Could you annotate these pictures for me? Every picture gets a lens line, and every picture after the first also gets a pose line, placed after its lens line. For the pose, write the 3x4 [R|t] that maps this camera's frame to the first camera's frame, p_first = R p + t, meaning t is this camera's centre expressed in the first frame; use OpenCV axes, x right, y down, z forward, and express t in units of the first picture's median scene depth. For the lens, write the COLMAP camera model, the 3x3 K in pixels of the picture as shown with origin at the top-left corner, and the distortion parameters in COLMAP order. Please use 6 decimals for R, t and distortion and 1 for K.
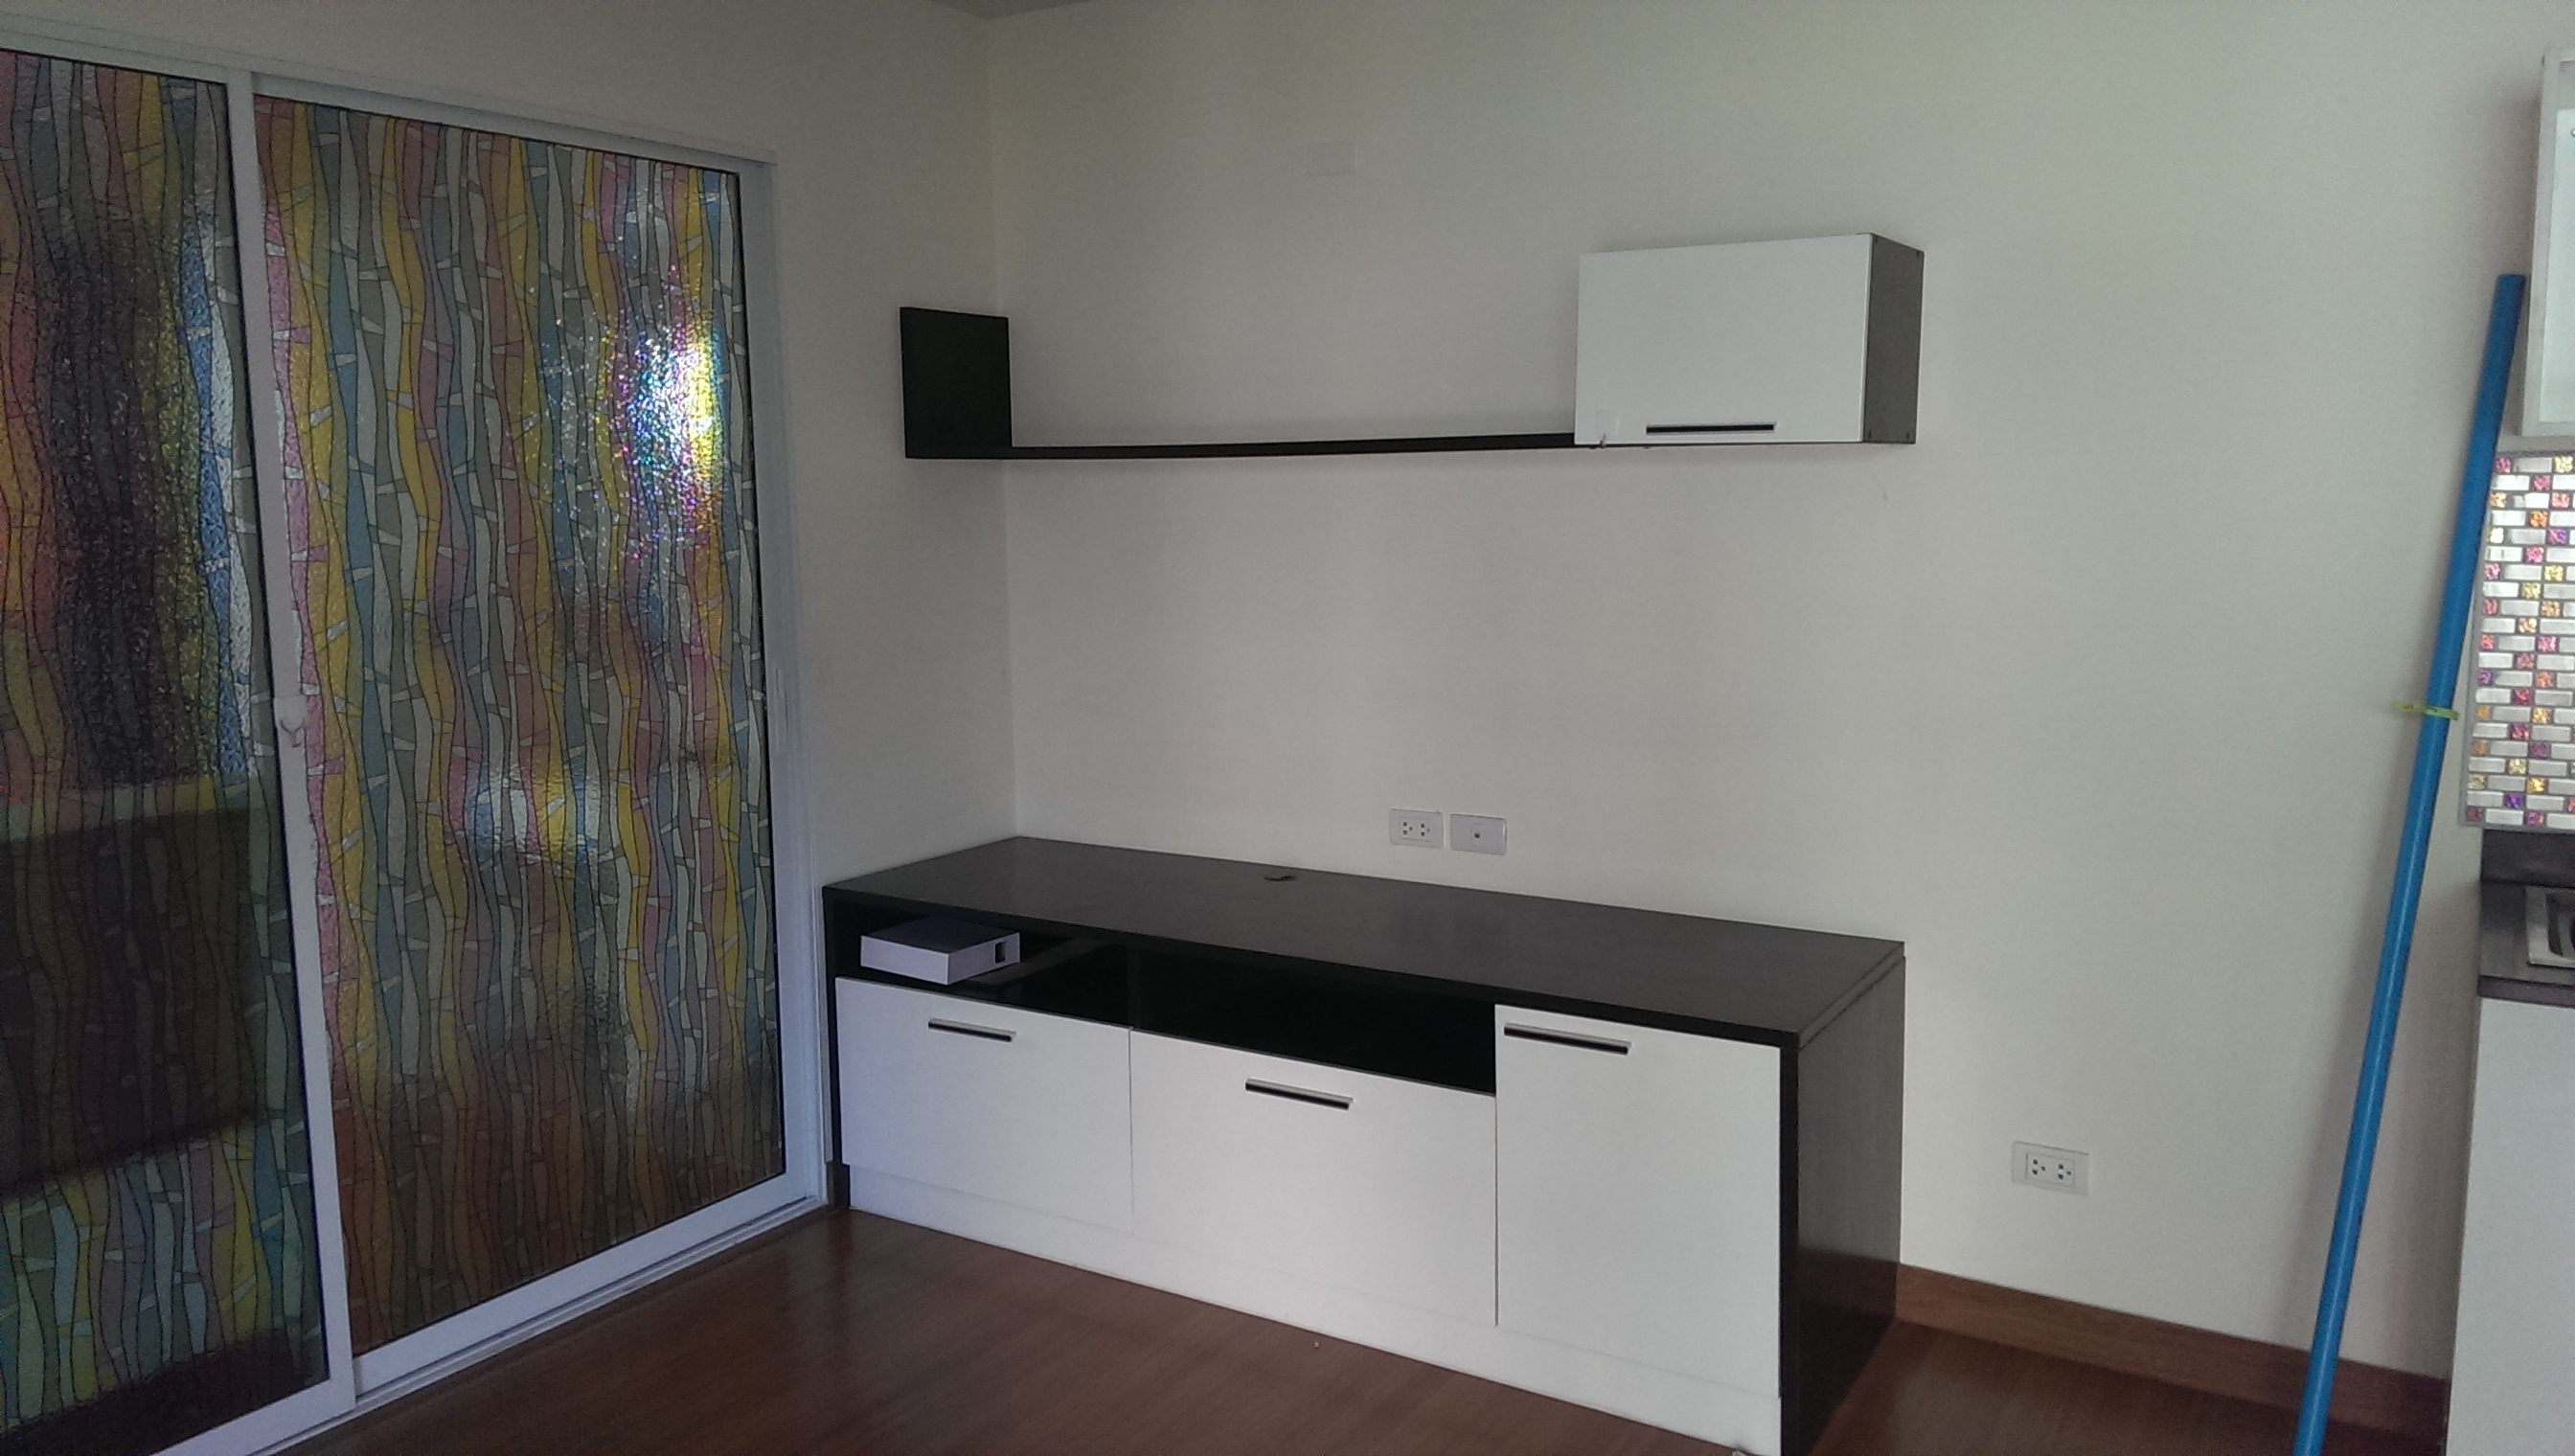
lens RADIAL K [[1864.4, 0, 1312.0], [0, 1864.4, 724.4], [0, 0, 1]] dist [0.106846, -0.123371]
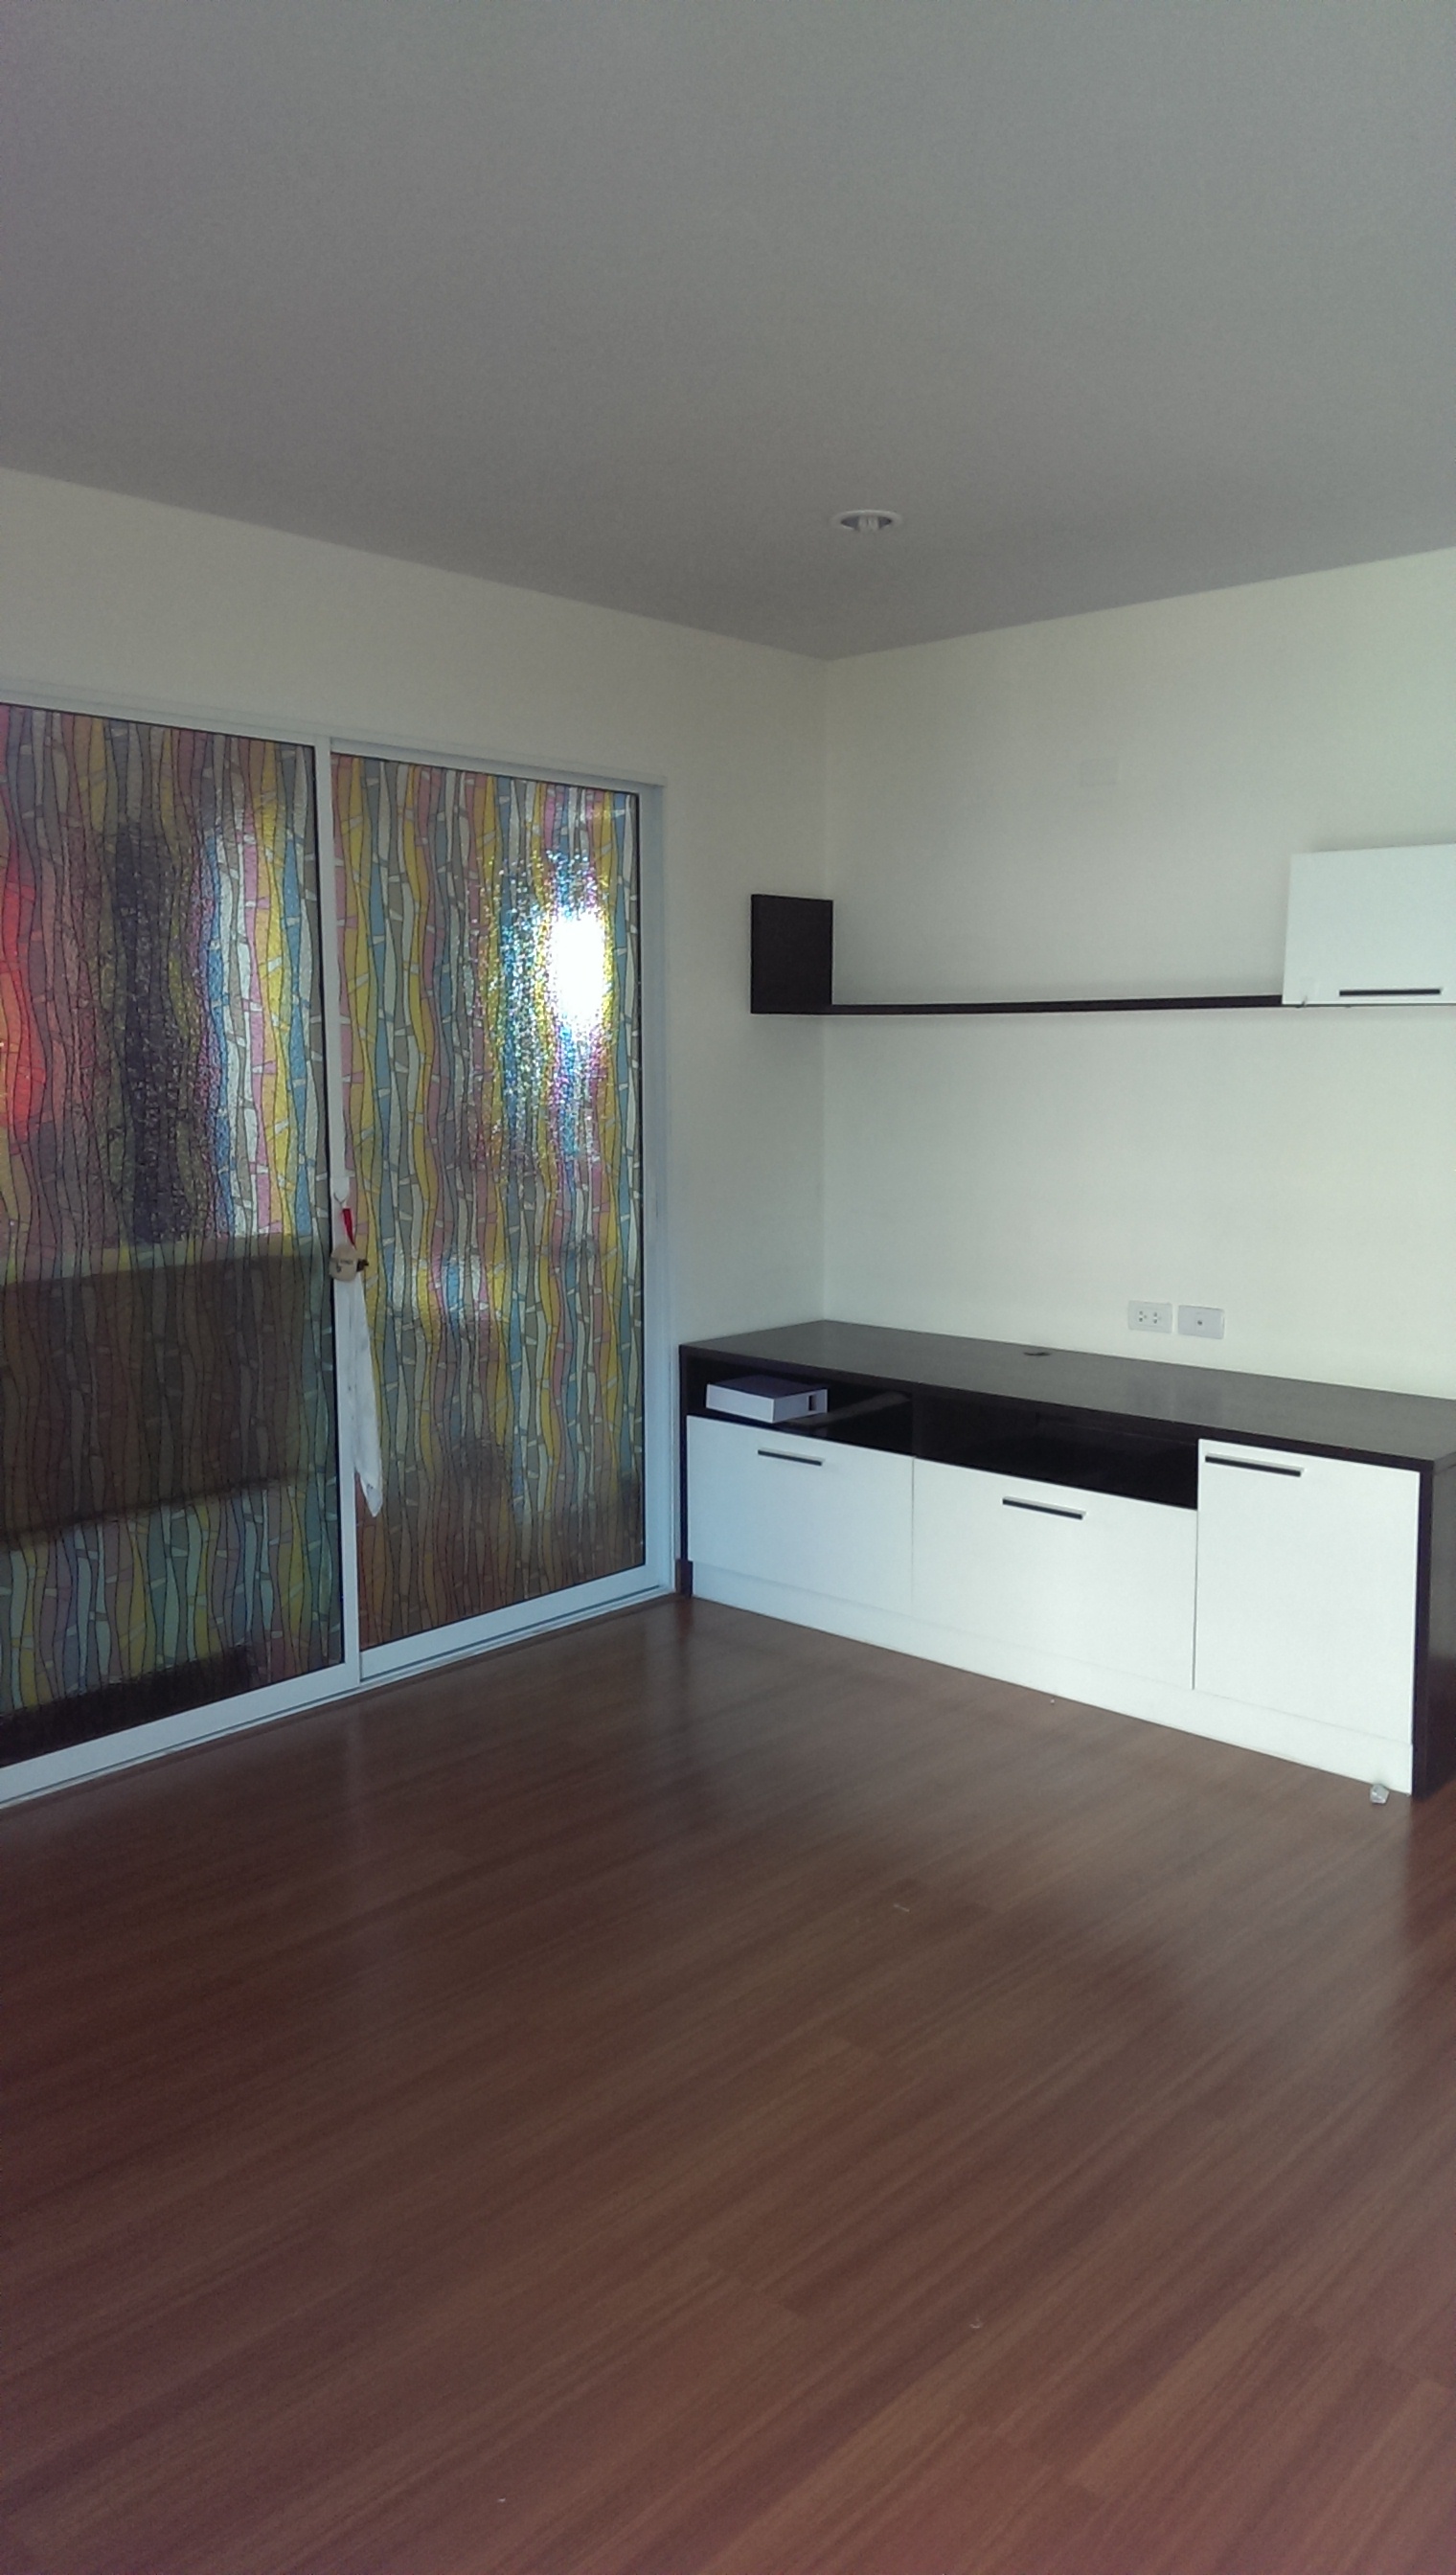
lens RADIAL K [[1864.4, 0, 779.4], [0, 1864.4, 1301.8], [0, 0, 1]] dist [0.106846, -0.123371]
pose [[0.986006, 0.034943, -0.163006, 0.016945], [-0.033459, 0.999370, 0.011842, 0.042063], [0.163317, -0.006223, 0.986554, -0.275459]]
